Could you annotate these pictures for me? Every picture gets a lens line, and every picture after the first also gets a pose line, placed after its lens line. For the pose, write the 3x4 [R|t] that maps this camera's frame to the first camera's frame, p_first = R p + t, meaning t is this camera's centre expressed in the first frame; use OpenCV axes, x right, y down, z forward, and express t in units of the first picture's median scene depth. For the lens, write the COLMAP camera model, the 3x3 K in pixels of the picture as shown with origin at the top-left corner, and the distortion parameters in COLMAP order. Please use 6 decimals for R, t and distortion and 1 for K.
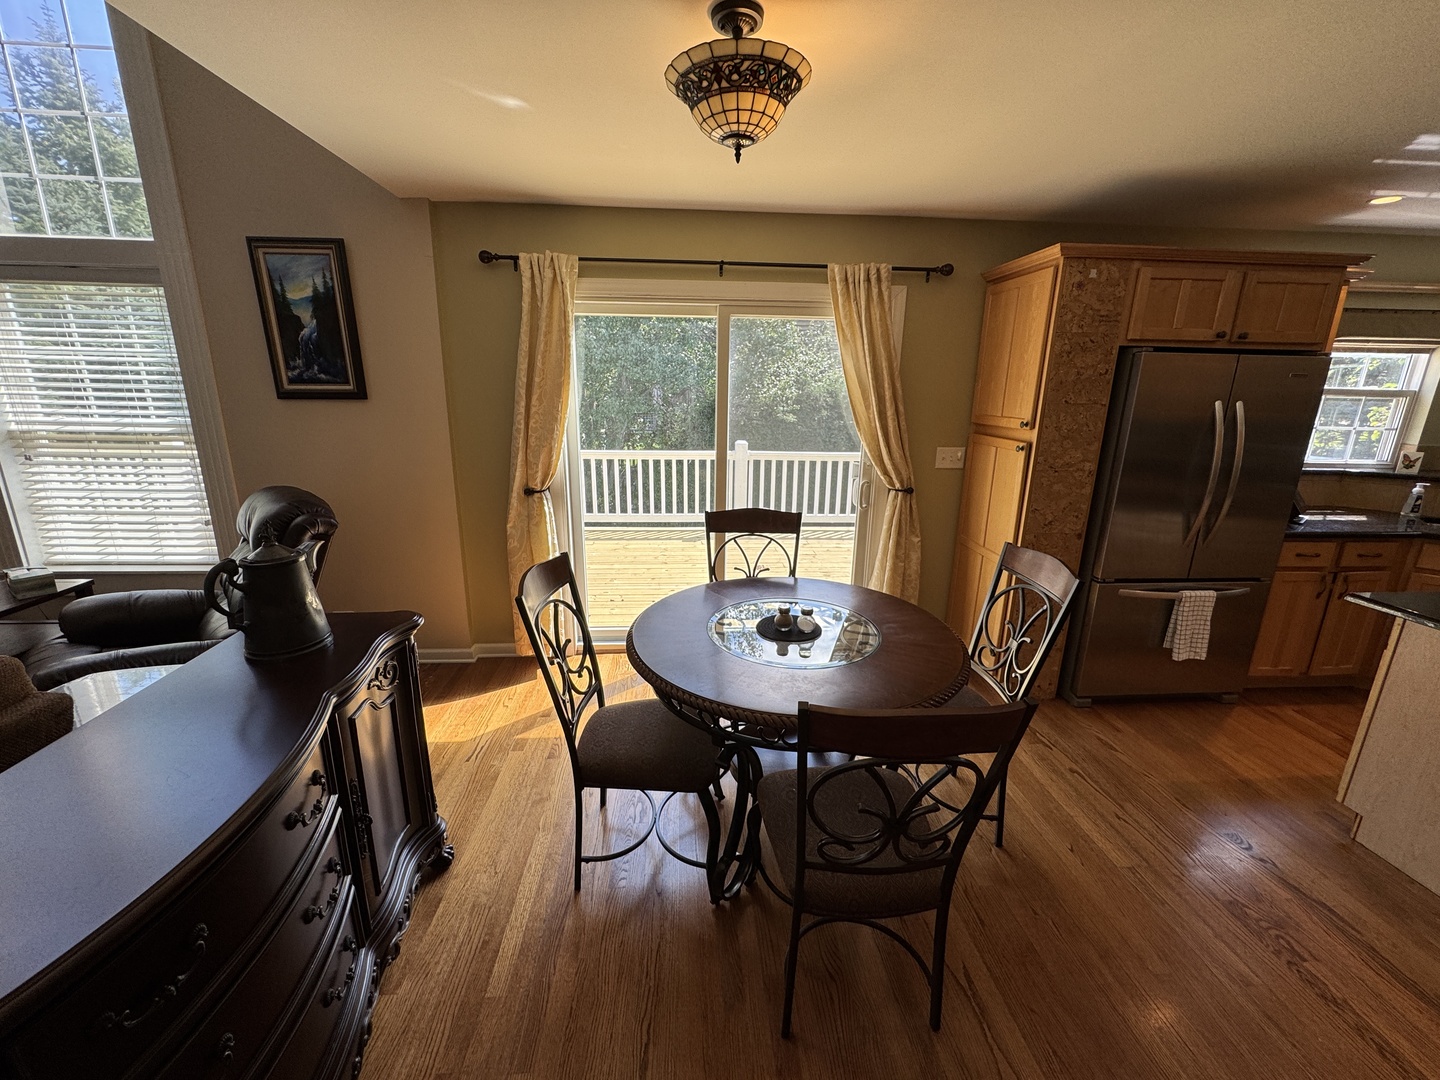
lens RADIAL K [[571.7, 0, 719.1], [0, 571.7, 533.2], [0, 0, 1]] dist [-0.003118, -0.000092]
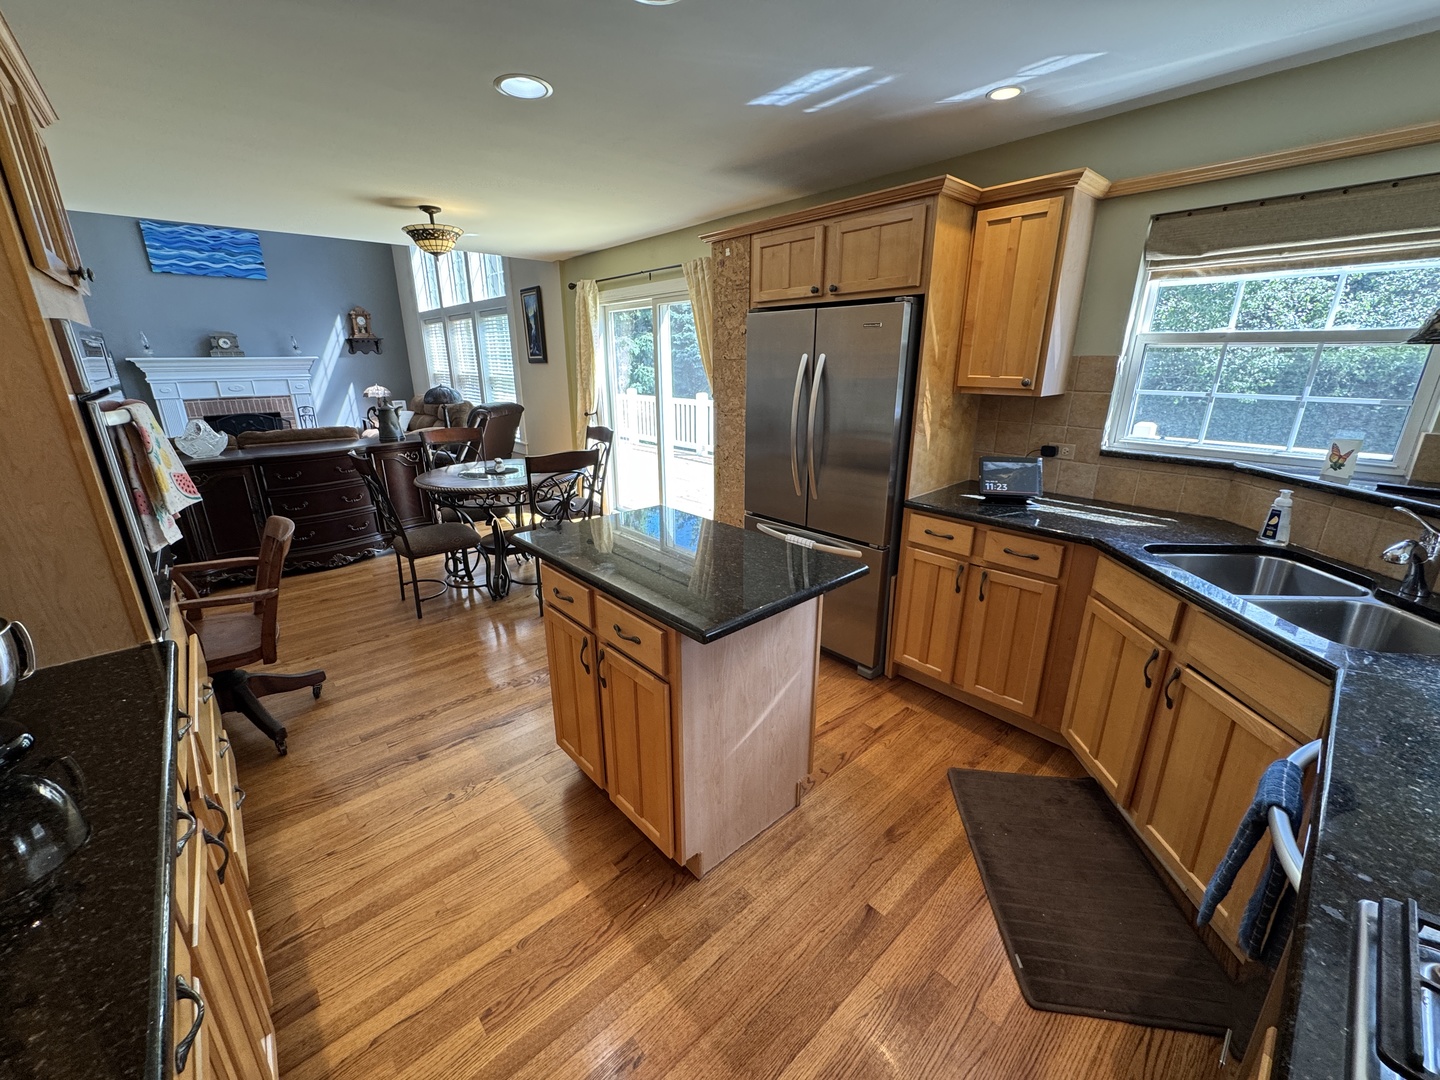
lens RADIAL K [[571.7, 0, 715.7], [0, 571.7, 535.7], [0, 0, 1]] dist [-0.003118, -0.000092]
pose [[0.618177, 0.218348, -0.755103, 1.472943], [-0.187202, 0.973899, 0.128360, -0.007997], [0.763421, 0.062008, 0.642917, 0.190132]]
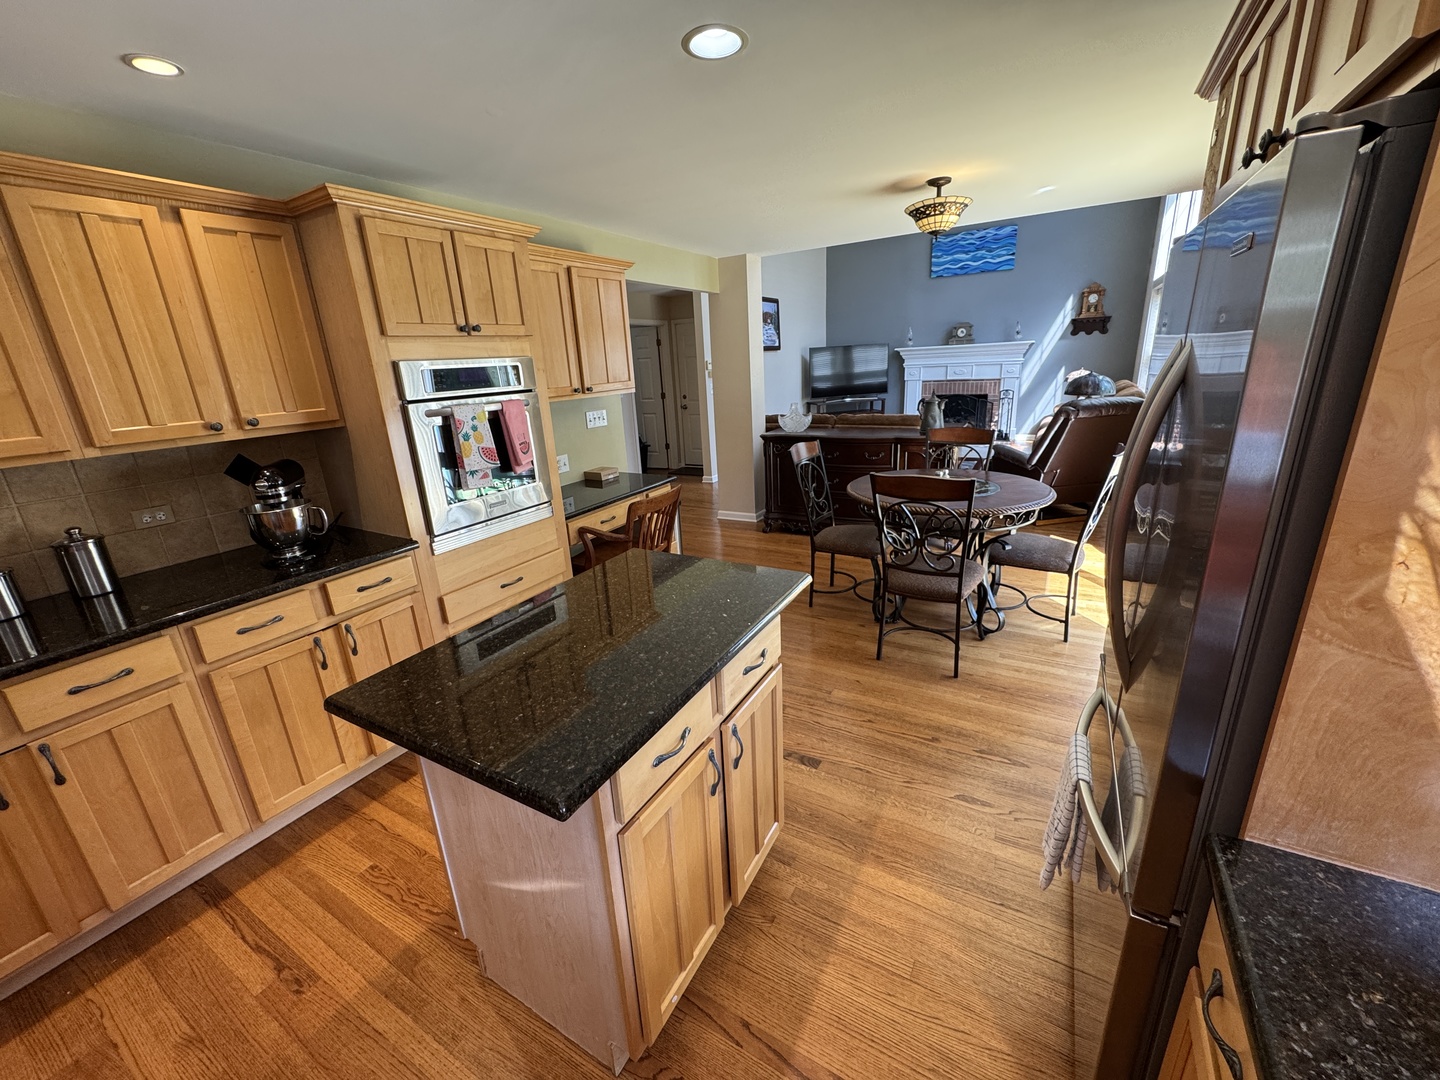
lens RADIAL K [[571.7, 0, 720.0], [0, 571.7, 535.9], [0, 0, 1]] dist [-0.003118, -0.000092]
pose [[-0.556980, 0.260423, -0.788640, 1.273025], [-0.167228, 0.894953, 0.413635, -0.195691], [0.813516, 0.362269, -0.454921, 0.864817]]
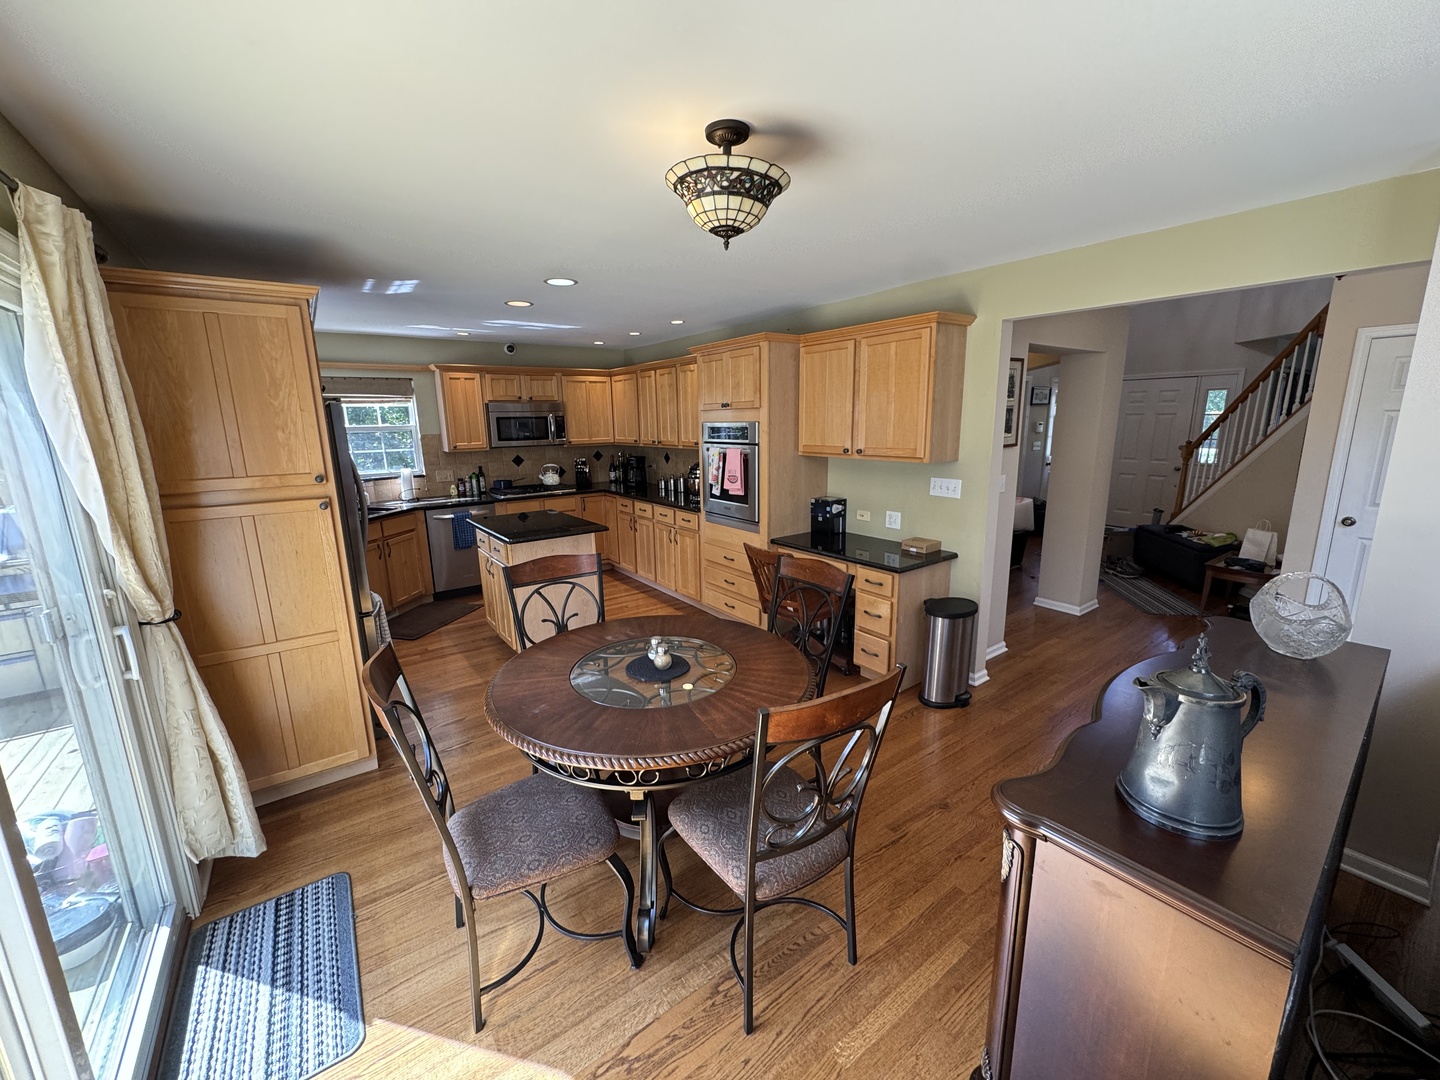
lens RADIAL K [[571.7, 0, 715.6], [0, 571.7, 538.9], [0, 0, 1]] dist [-0.003118, -0.000092]
pose [[-0.530649, -0.180300, 0.828193, -0.505345], [0.224336, 0.912391, 0.342369, -0.251772], [-0.817364, 0.367472, -0.443711, 0.862201]]
